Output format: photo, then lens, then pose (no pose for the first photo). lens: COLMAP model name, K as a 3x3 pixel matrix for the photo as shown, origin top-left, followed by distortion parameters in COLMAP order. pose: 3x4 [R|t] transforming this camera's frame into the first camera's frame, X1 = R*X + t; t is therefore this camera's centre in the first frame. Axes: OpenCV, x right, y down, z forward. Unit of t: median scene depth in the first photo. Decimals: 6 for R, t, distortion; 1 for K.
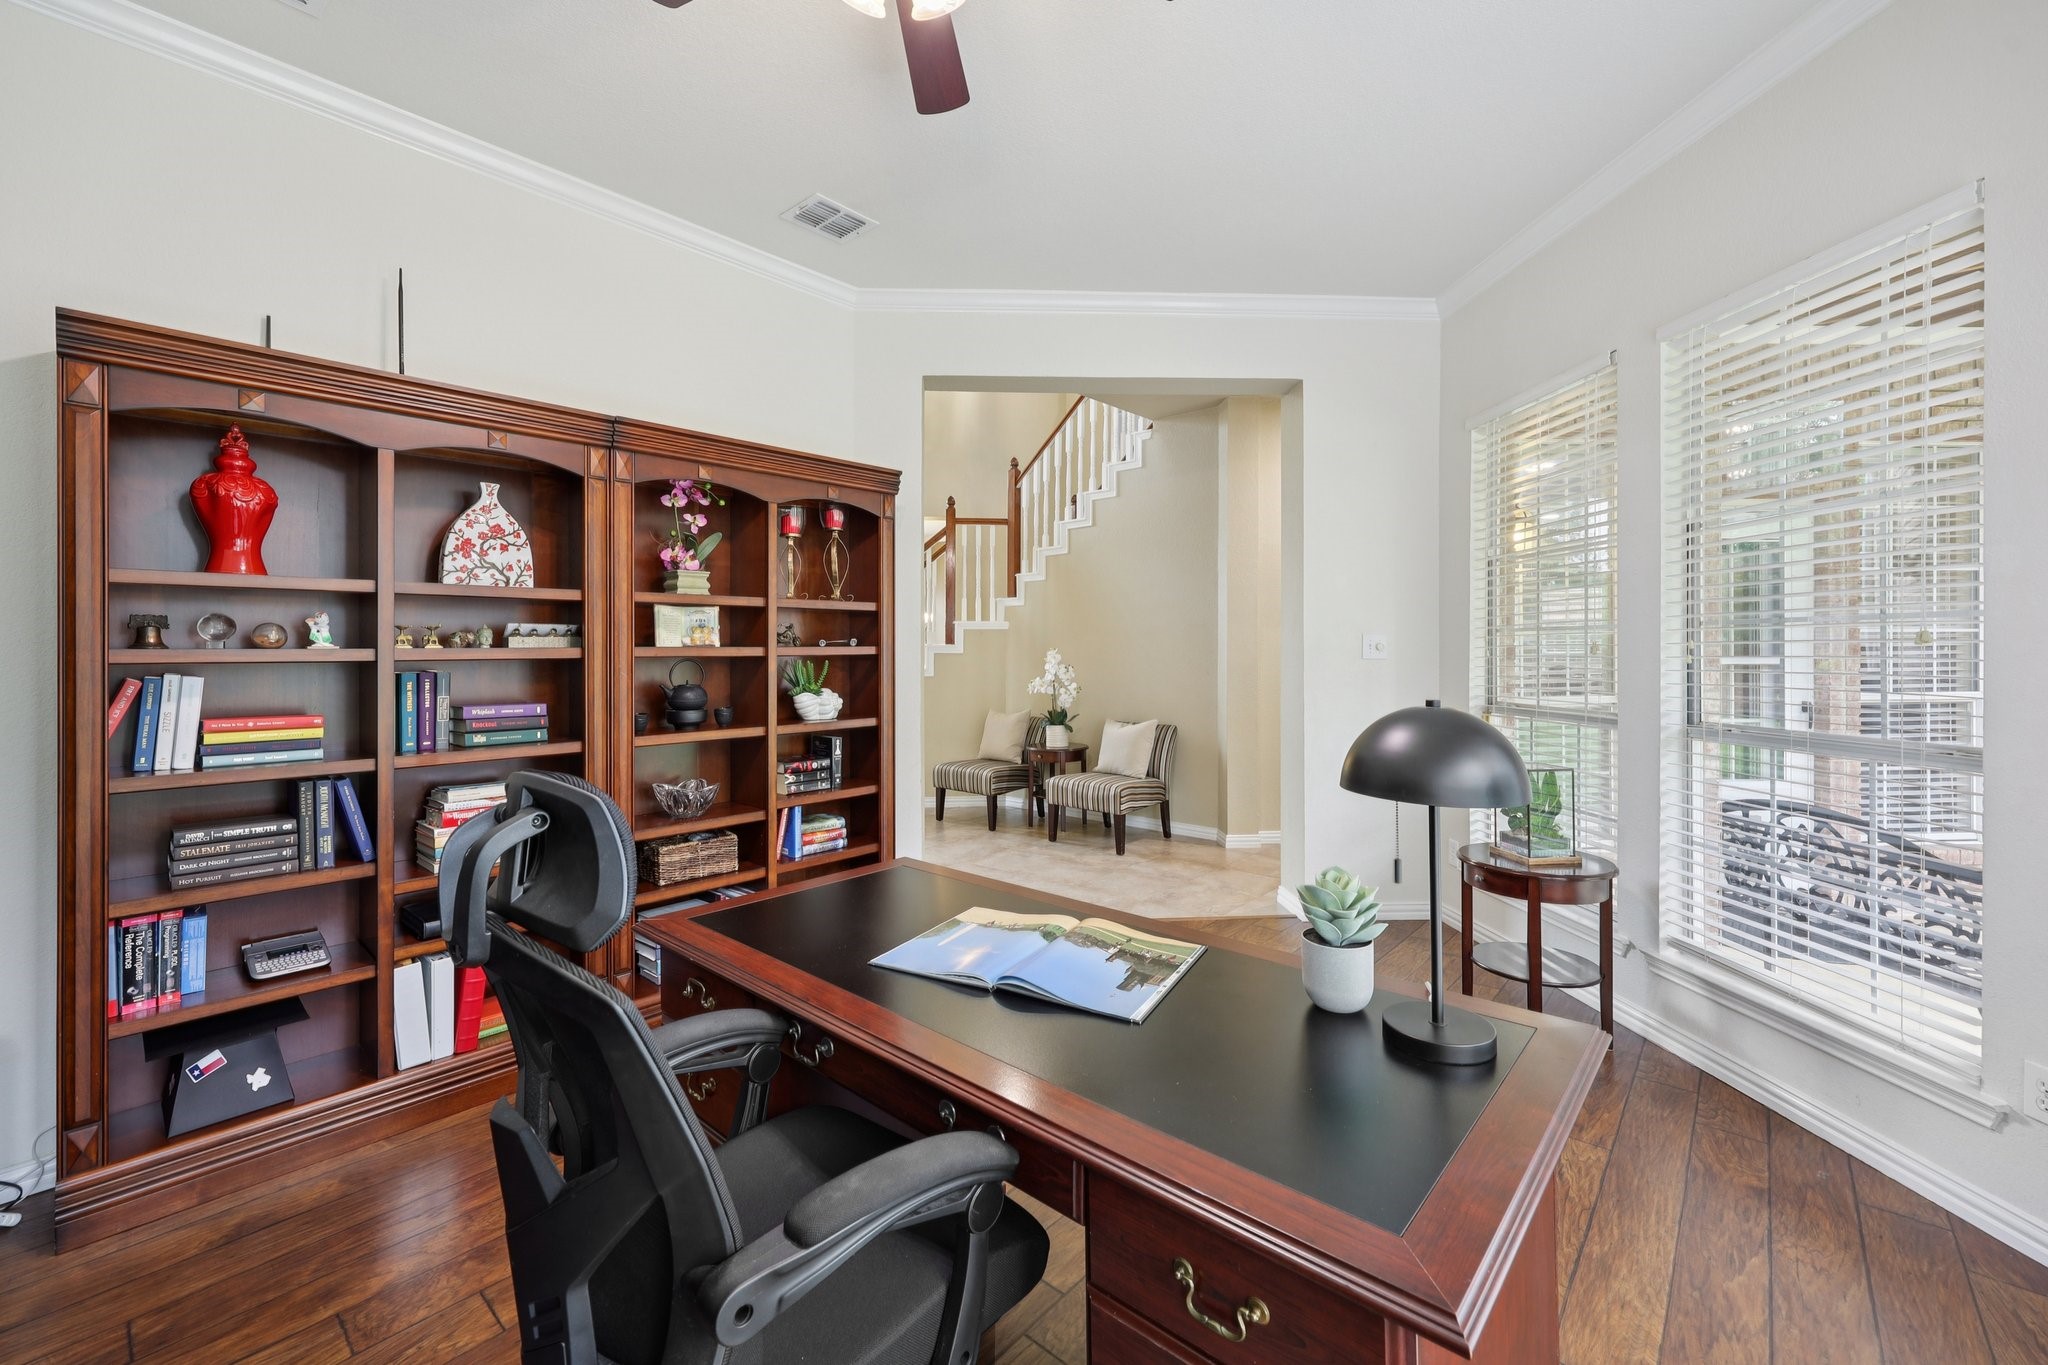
lens RADIAL K [[833.5, 0, 1026.3], [0, 833.5, 664.6], [0, 0, 1]] dist [0.008051, -0.001003]
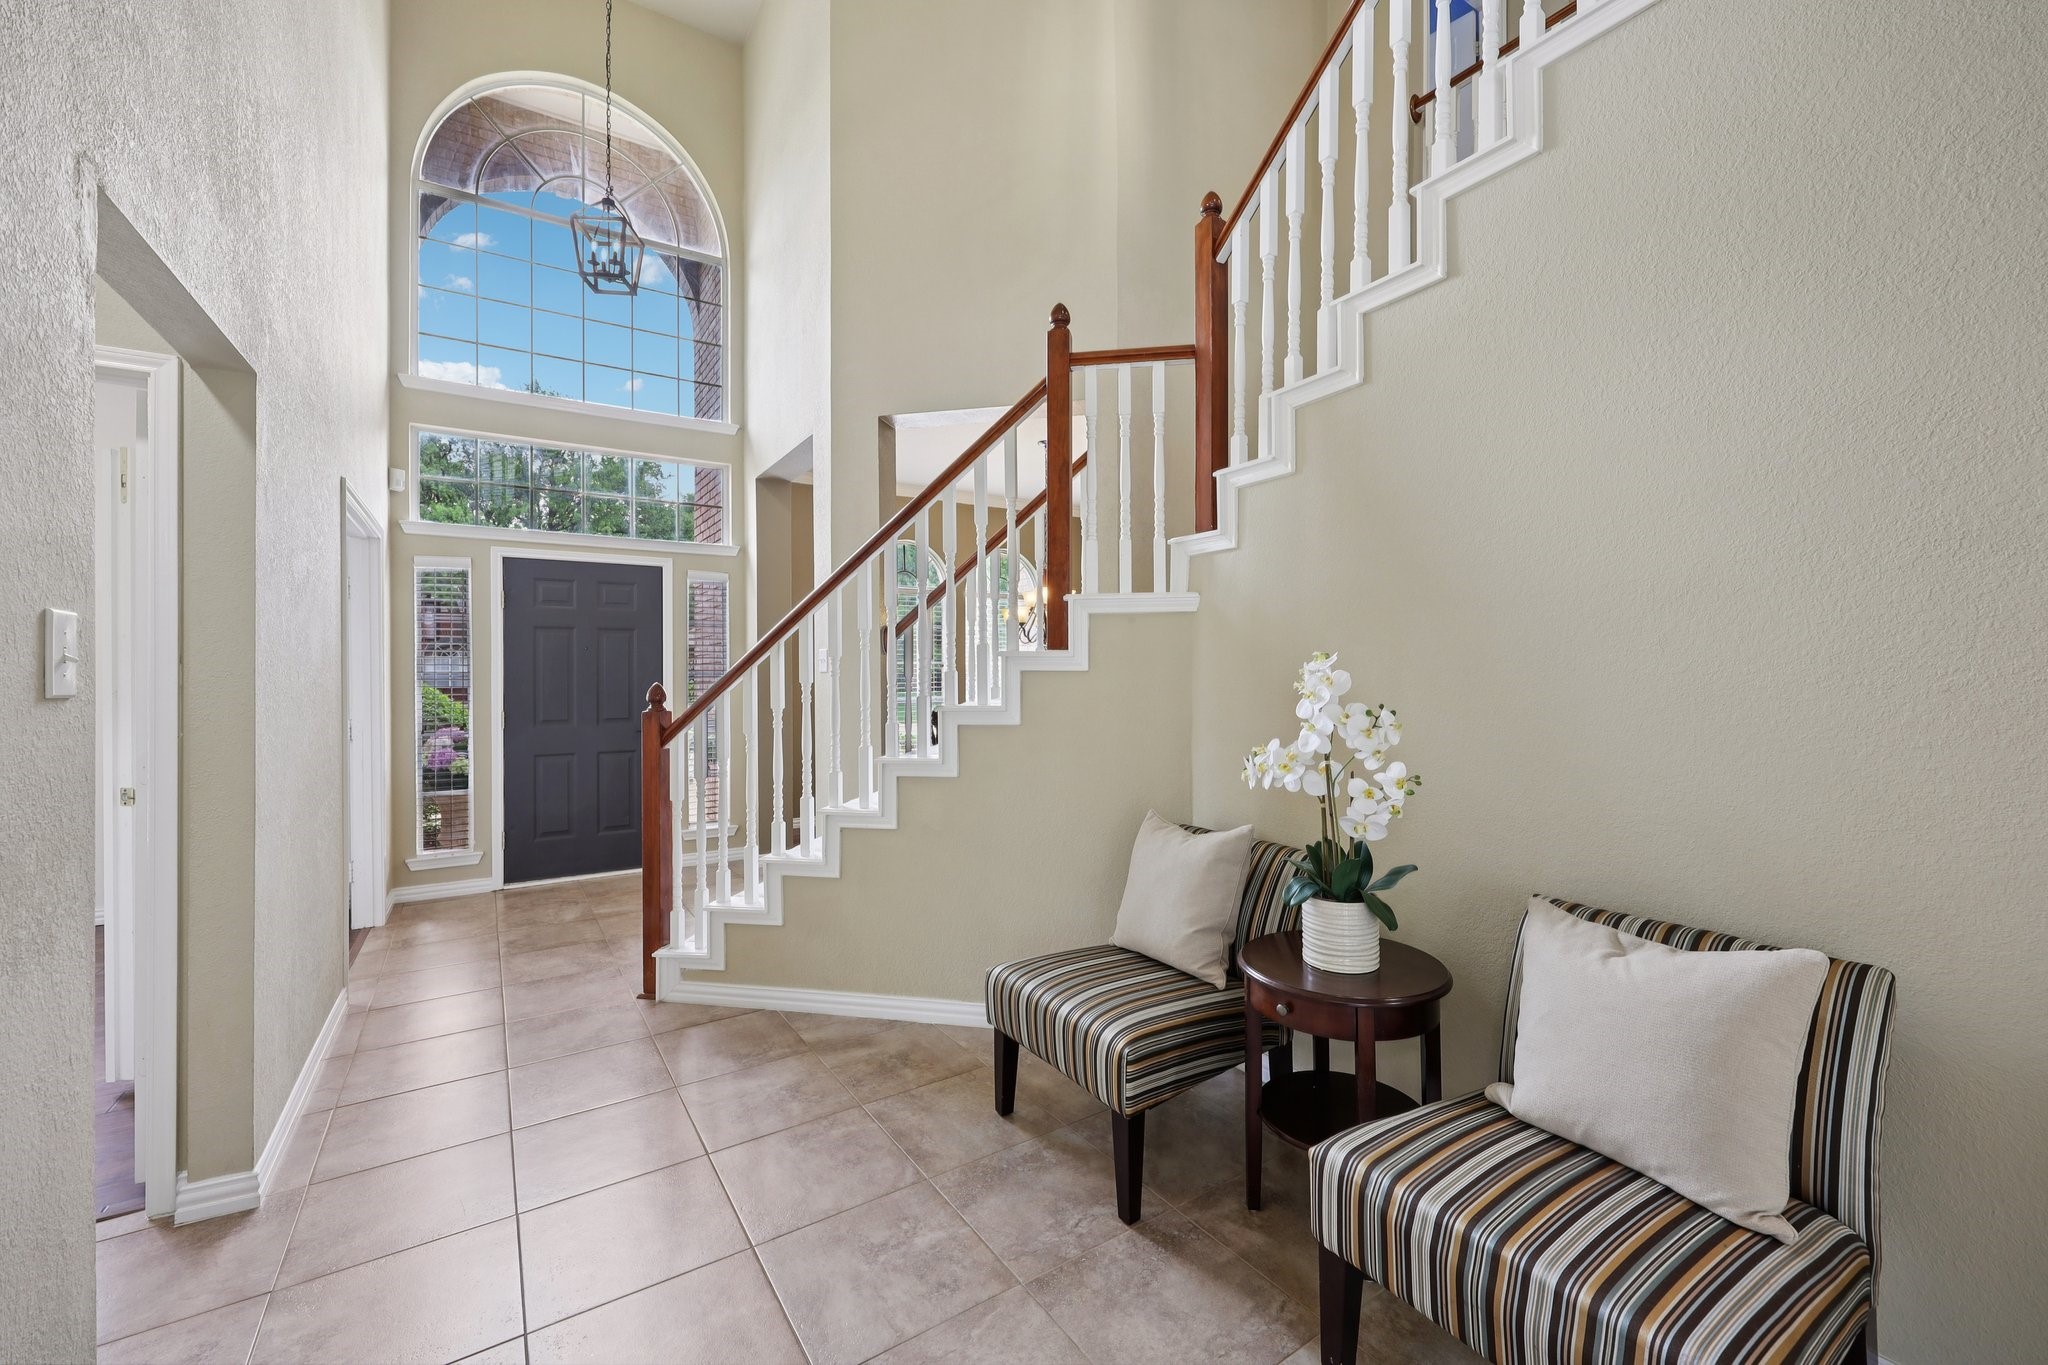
lens RADIAL K [[833.5, 0, 1028.8], [0, 833.5, 680.4], [0, 0, 1]] dist [0.008051, -0.001003]
pose [[0.963995, -0.004328, -0.265885, 0.007418], [0.002928, 0.999980, -0.005660, -0.006092], [0.265904, 0.004677, 0.963988, 0.594121]]
